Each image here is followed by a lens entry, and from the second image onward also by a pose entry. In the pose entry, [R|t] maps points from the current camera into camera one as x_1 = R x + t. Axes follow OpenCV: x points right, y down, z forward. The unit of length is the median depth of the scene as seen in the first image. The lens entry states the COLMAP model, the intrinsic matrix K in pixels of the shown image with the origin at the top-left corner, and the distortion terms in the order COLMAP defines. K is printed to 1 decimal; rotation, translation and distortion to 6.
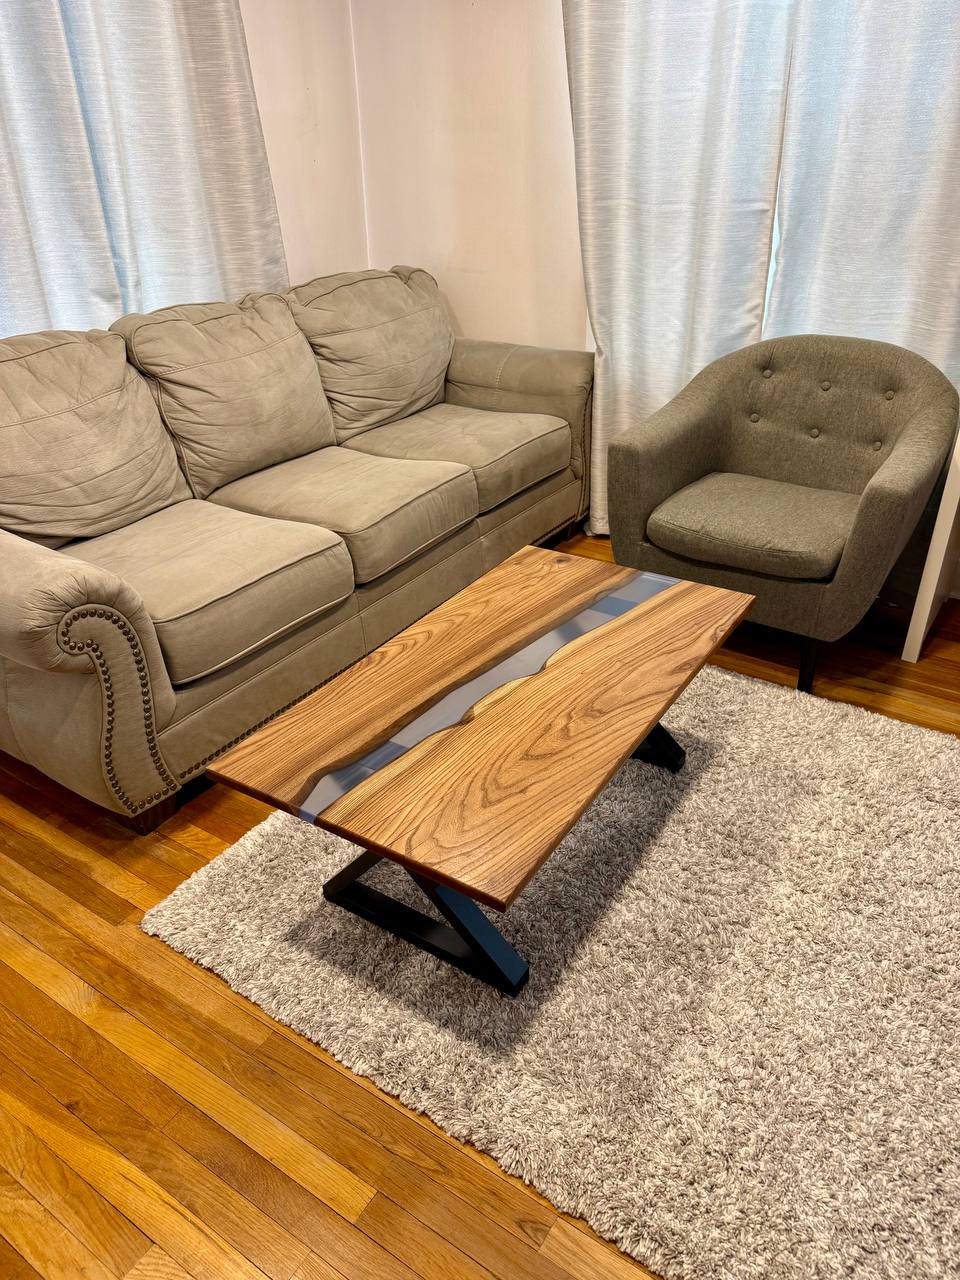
lens RADIAL K [[939.2, 0, 489.4], [0, 939.2, 628.9], [0, 0, 1]] dist [0.026382, -0.048516]
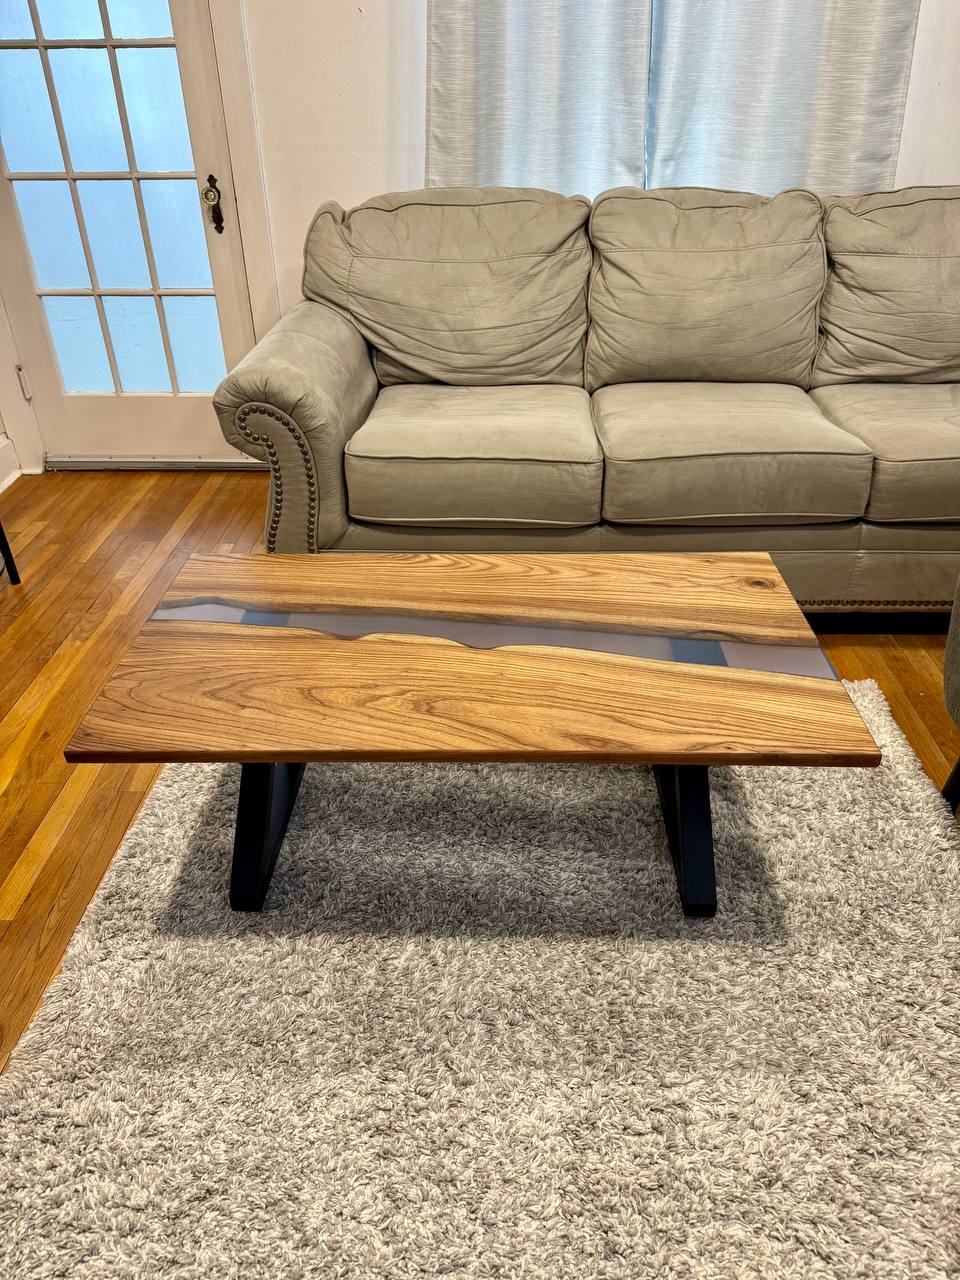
lens RADIAL K [[939.2, 0, 466.7], [0, 939.2, 644.0], [0, 0, 1]] dist [0.026382, -0.048516]
pose [[0.502618, 0.457932, -0.733263, 0.564215], [-0.404099, 0.874267, 0.268999, -0.149494], [0.764251, 0.161107, 0.624472, 0.440147]]
